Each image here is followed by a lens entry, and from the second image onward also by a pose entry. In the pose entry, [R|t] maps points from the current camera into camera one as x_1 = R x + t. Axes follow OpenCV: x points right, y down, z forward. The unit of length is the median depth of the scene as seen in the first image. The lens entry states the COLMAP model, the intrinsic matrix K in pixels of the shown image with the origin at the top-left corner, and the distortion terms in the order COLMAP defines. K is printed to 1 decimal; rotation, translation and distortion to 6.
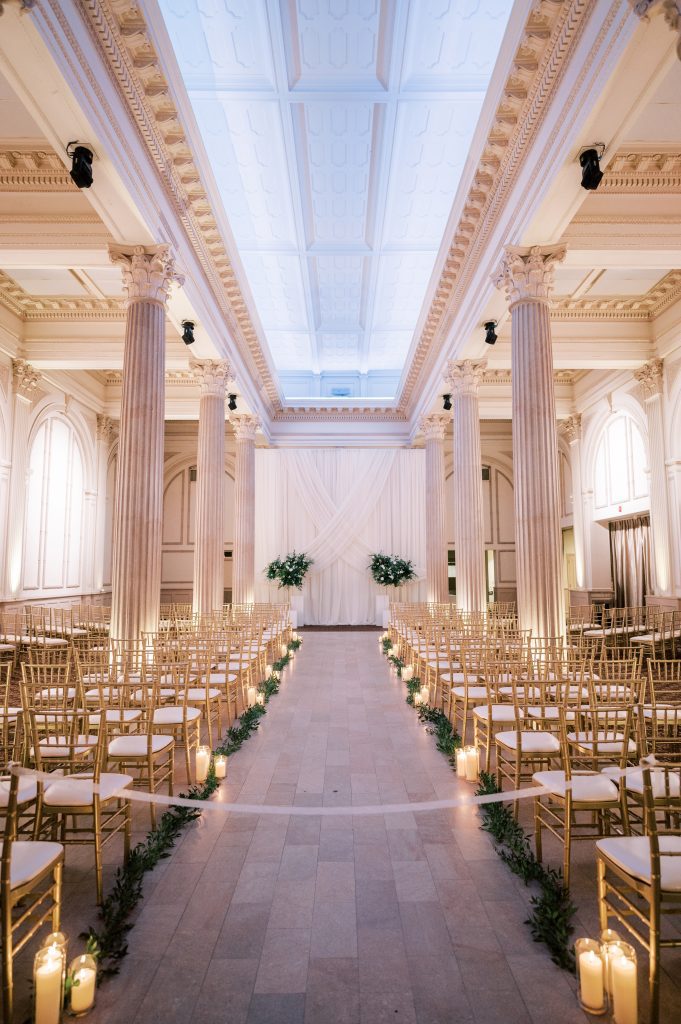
lens RADIAL K [[592.7, 0, 345.3], [0, 592.7, 509.0], [0, 0, 1]] dist [0.007012, 0.000960]
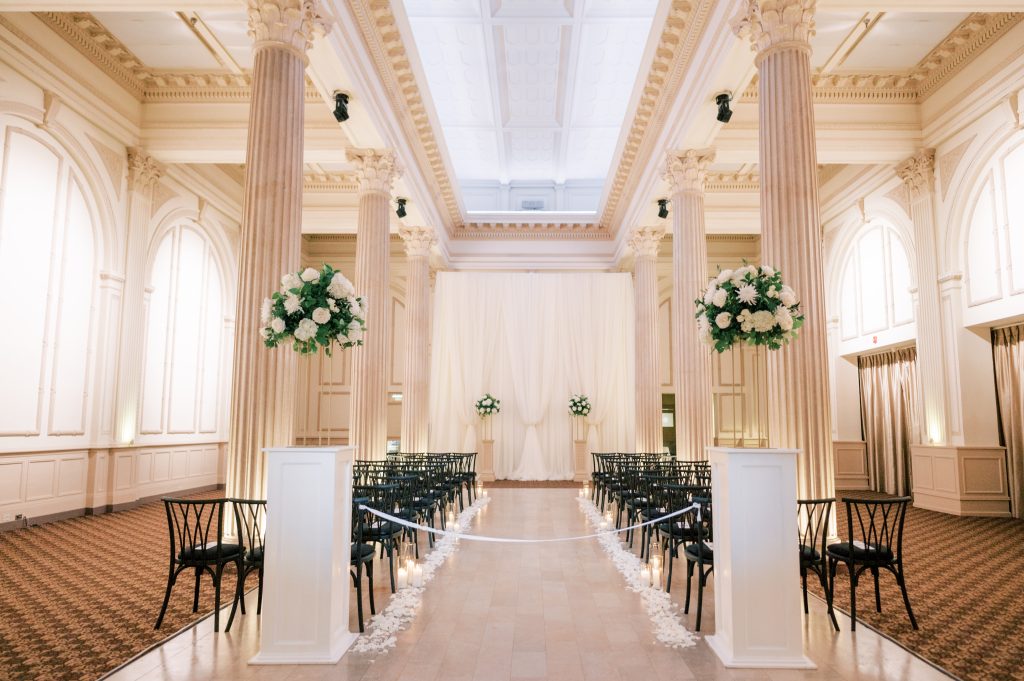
lens RADIAL K [[656.7, 0, 530.6], [0, 656.7, 353.8], [0, 0, 1]] dist [0.007275, 0.001256]
pose [[0.999952, 0.003674, -0.009078, -0.002162], [-0.003724, 0.999978, -0.005434, 0.029073], [0.009057, 0.005467, 0.999944, 0.102862]]
